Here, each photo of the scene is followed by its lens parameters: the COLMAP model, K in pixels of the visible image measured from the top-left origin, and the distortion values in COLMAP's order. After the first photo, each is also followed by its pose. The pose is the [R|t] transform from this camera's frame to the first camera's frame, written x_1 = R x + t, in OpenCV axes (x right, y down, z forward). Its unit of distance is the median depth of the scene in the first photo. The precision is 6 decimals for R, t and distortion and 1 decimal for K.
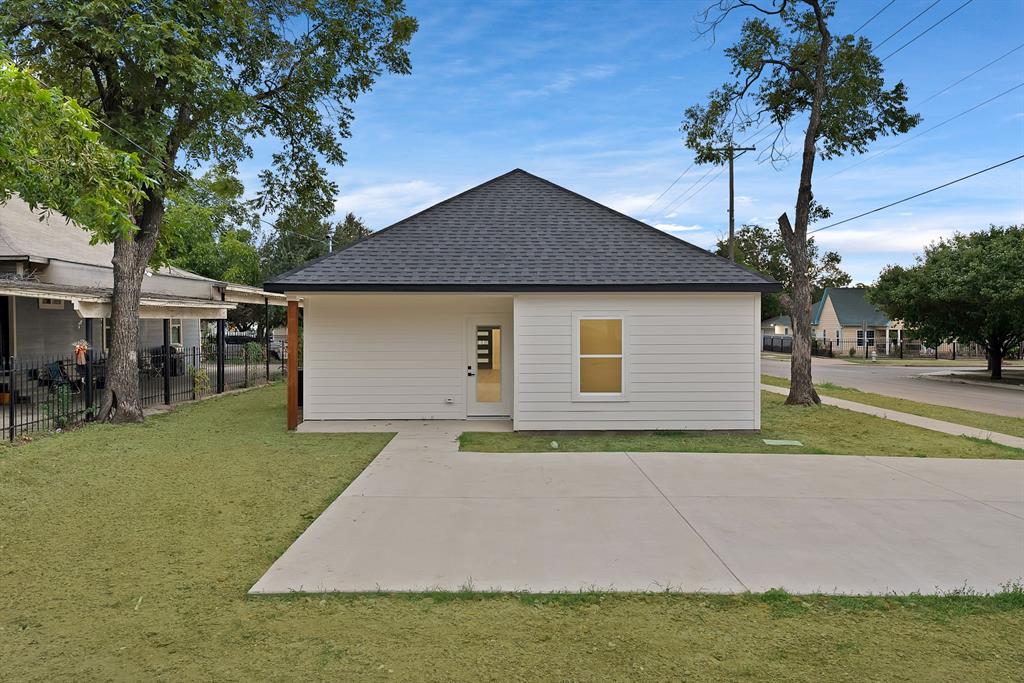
lens RADIAL K [[685.6, 0, 513.7], [0, 685.6, 318.4], [0, 0, 1]] dist [0.025546, 0.002257]
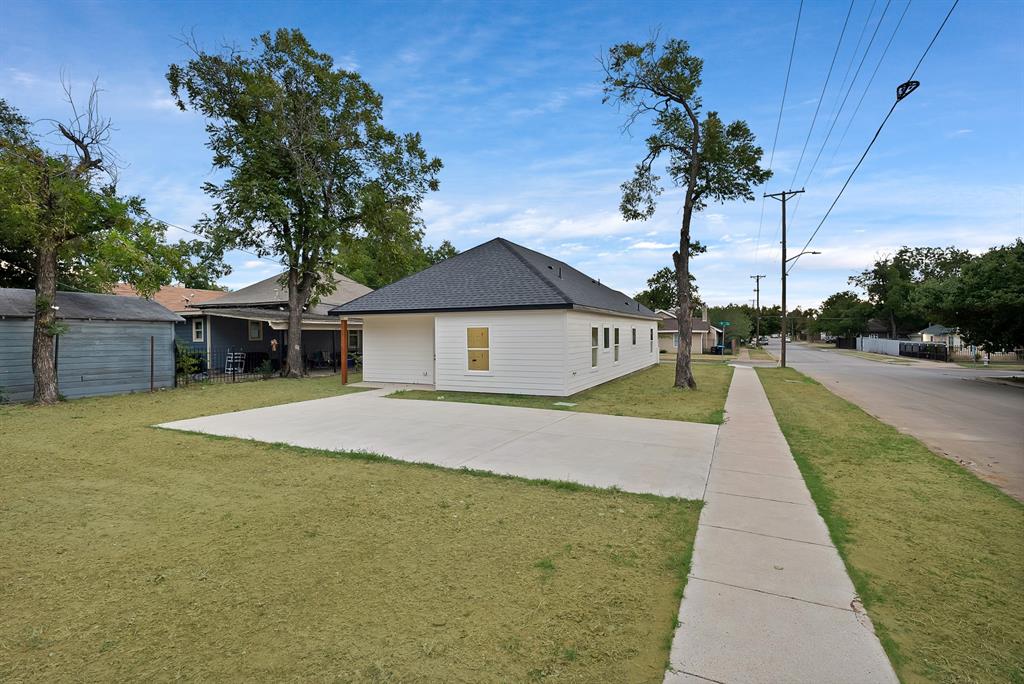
lens RADIAL K [[481.0, 0, 511.4], [0, 481.0, 329.1], [0, 0, 1]] dist [0.001676, 0.000131]
pose [[0.899369, -0.009590, -0.437085, 0.541372], [0.007730, 0.999952, -0.006035, 0.009837], [0.437122, 0.002049, 0.899400, -0.030720]]
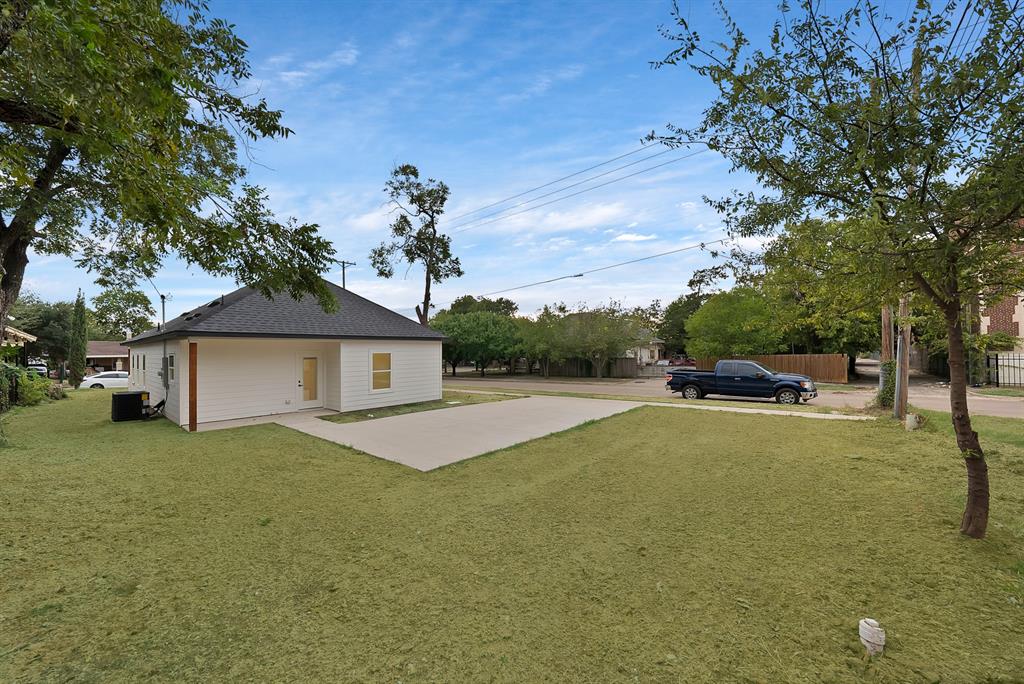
lens RADIAL K [[369.7, 0, 512.0], [0, 369.7, 342.0], [0, 0, 1]] dist [-0.001878, -0.000098]
pose [[0.655948, 0.014363, 0.754669, -0.334951], [0.006999, 0.999660, -0.025109, -0.000340], [-0.754773, 0.021752, 0.655625, -0.011006]]
